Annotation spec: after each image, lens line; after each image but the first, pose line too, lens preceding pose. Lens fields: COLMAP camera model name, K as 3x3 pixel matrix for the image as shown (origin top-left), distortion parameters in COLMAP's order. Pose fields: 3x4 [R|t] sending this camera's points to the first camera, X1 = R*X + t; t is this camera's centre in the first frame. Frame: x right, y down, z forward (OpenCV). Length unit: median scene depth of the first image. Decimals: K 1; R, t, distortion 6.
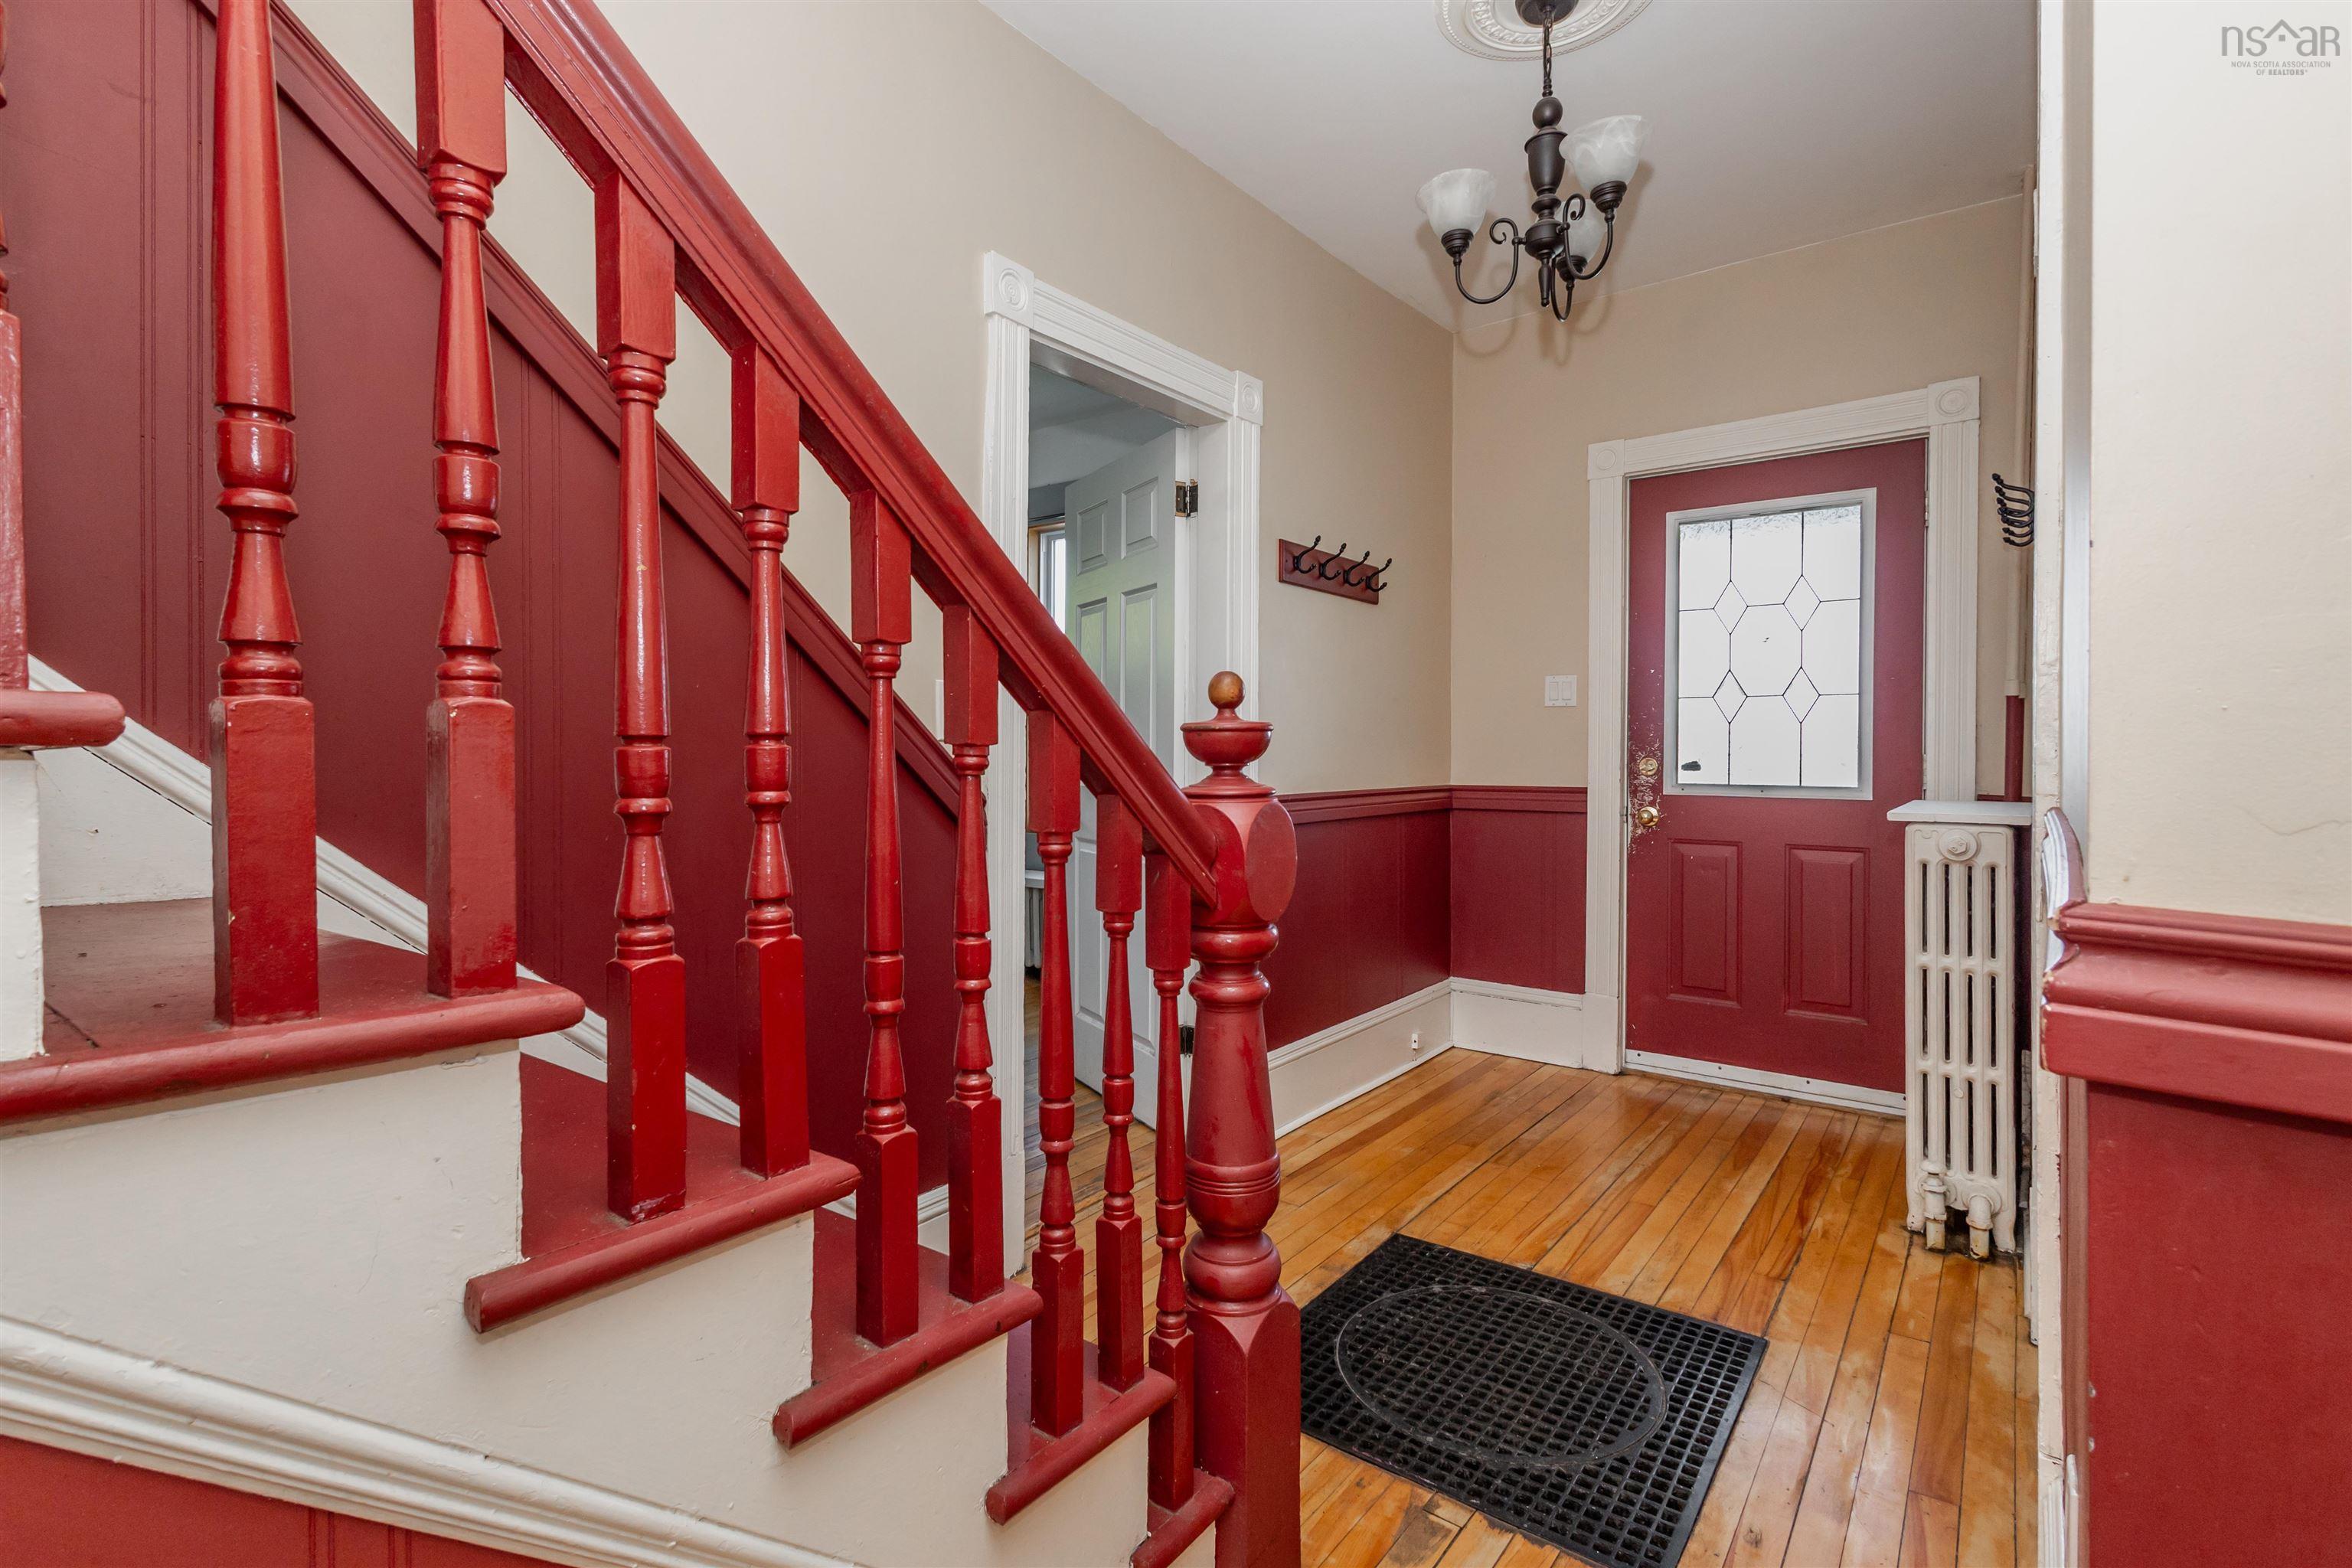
lens RADIAL K [[1099.2, 0, 1178.5], [0, 1099.2, 772.3], [0, 0, 1]] dist [0.018270, -0.004399]
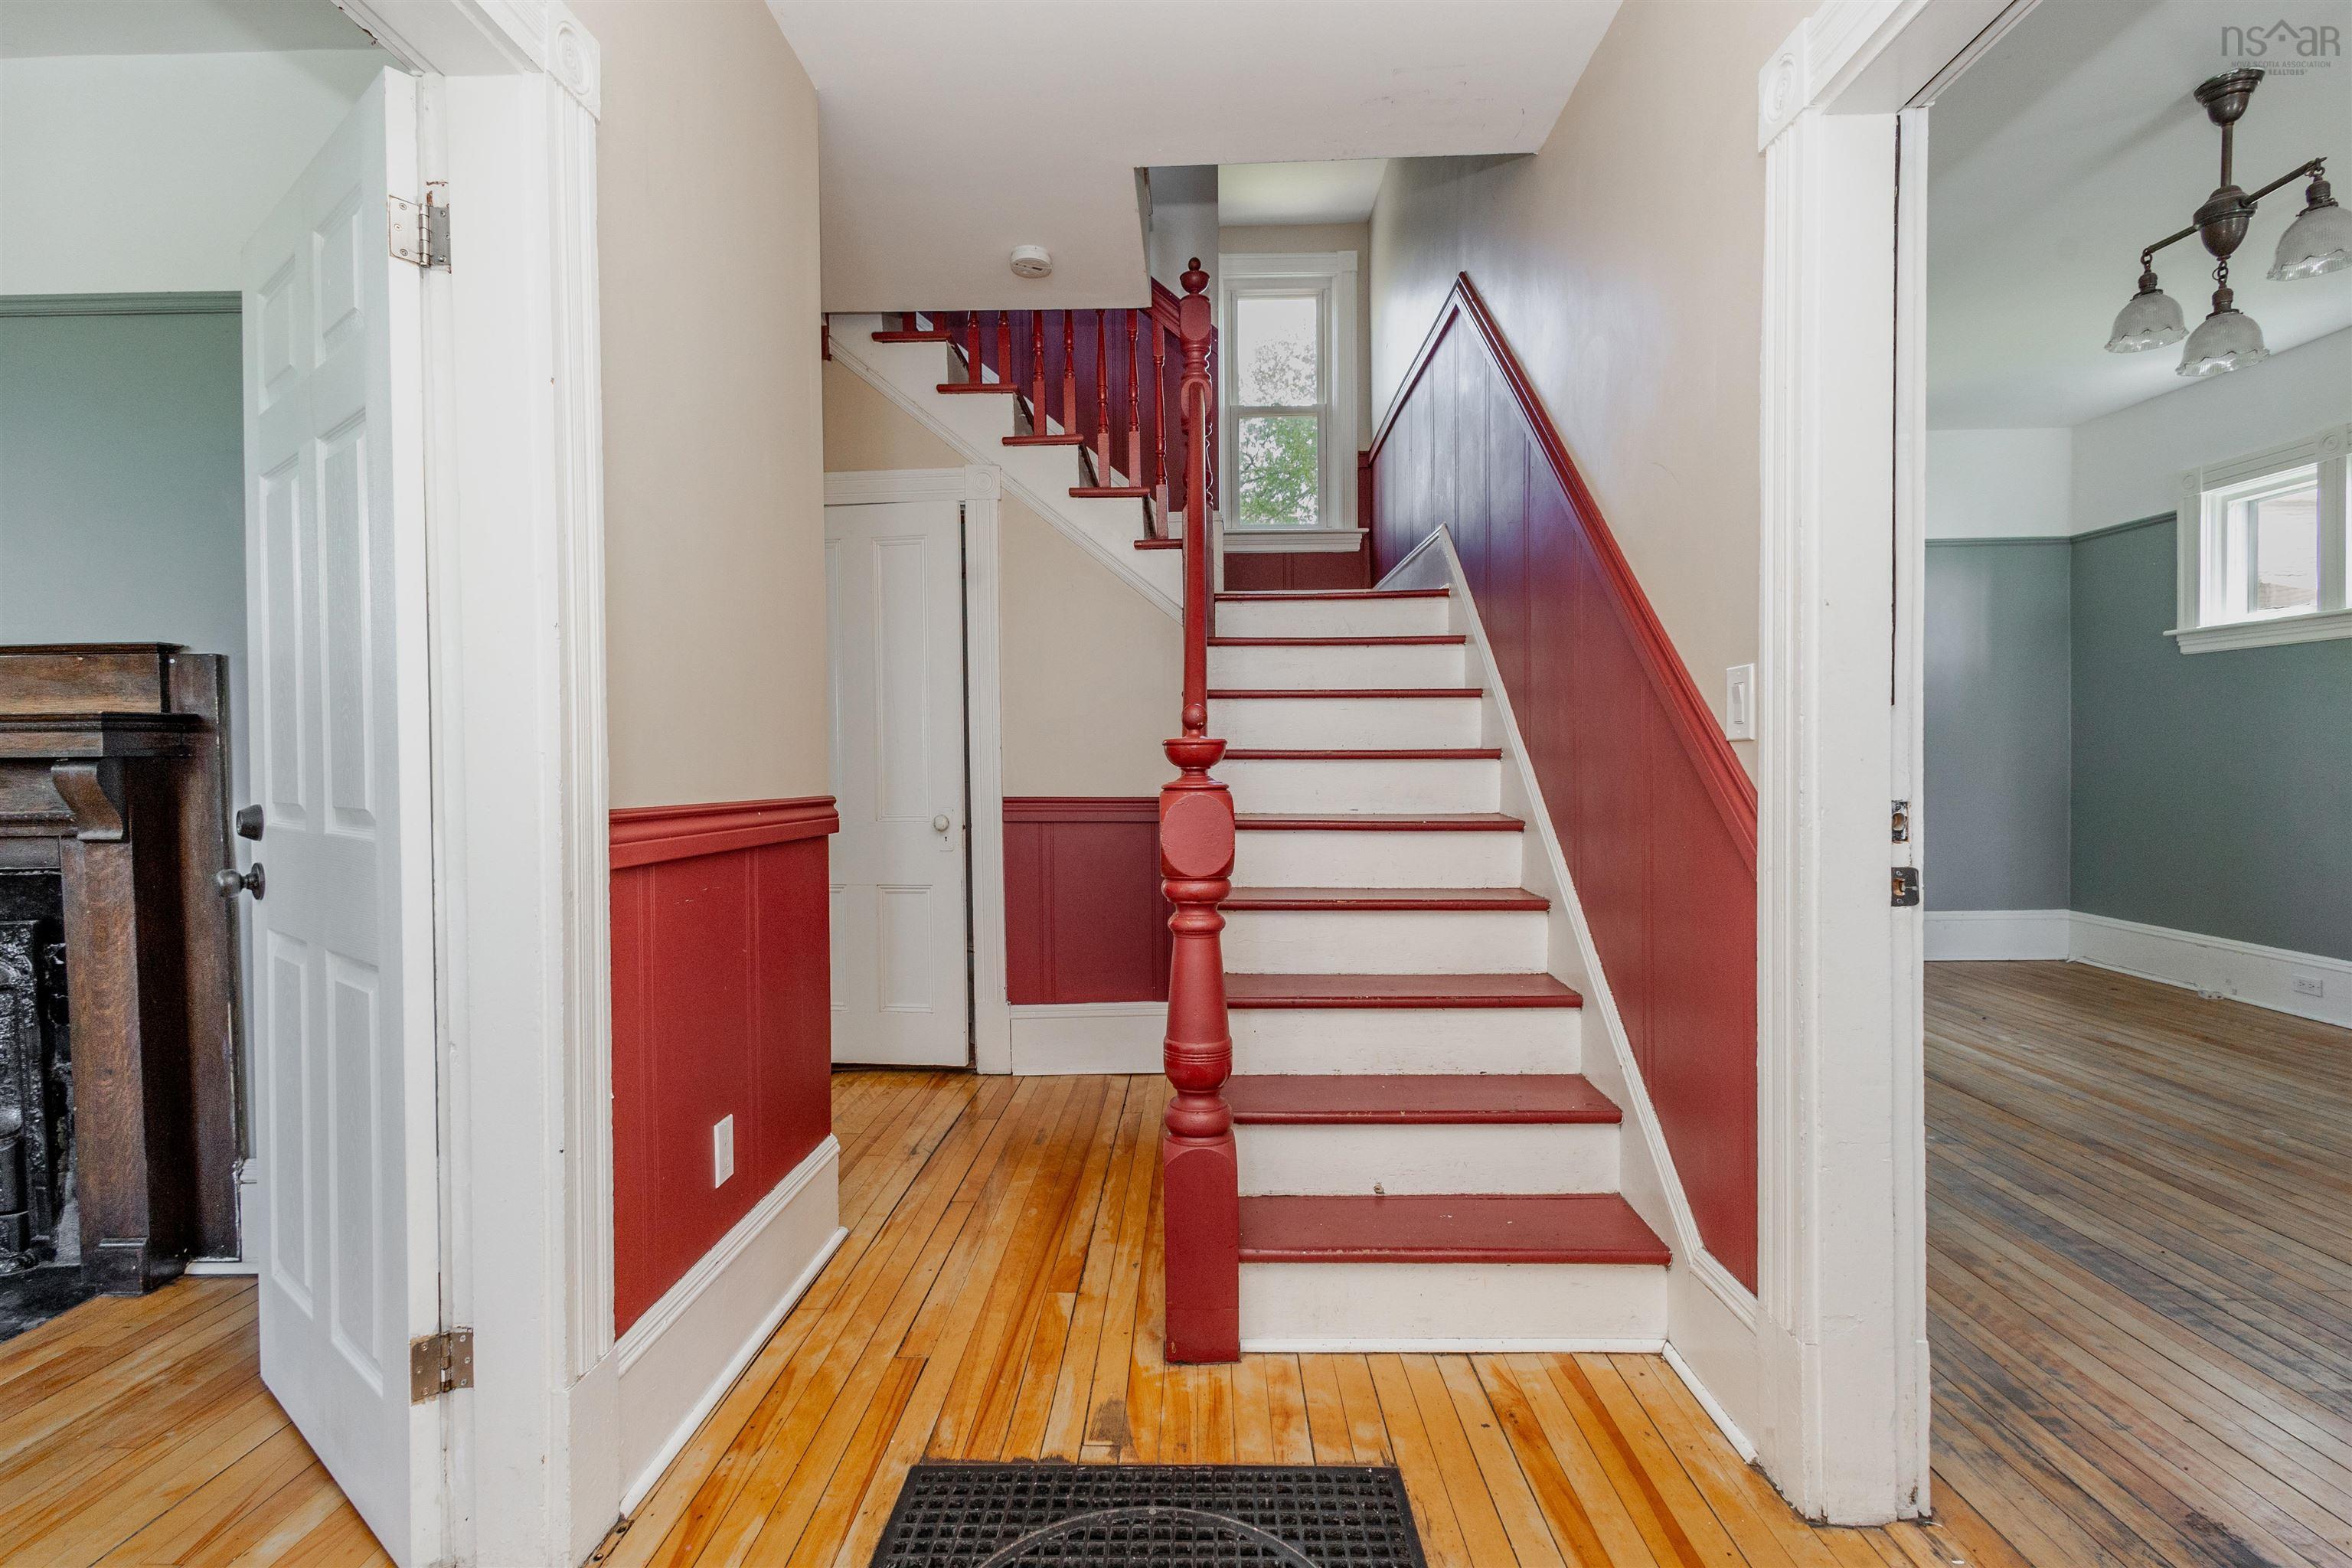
lens RADIAL K [[1099.2, 0, 1186.6], [0, 1099.2, 767.0], [0, 0, 1]] dist [0.018270, -0.004399]
pose [[-0.807243, 0.014990, -0.590029, 0.809060], [0.004225, 0.999799, 0.019620, -0.031350], [0.590204, 0.013345, -0.807144, 1.925508]]
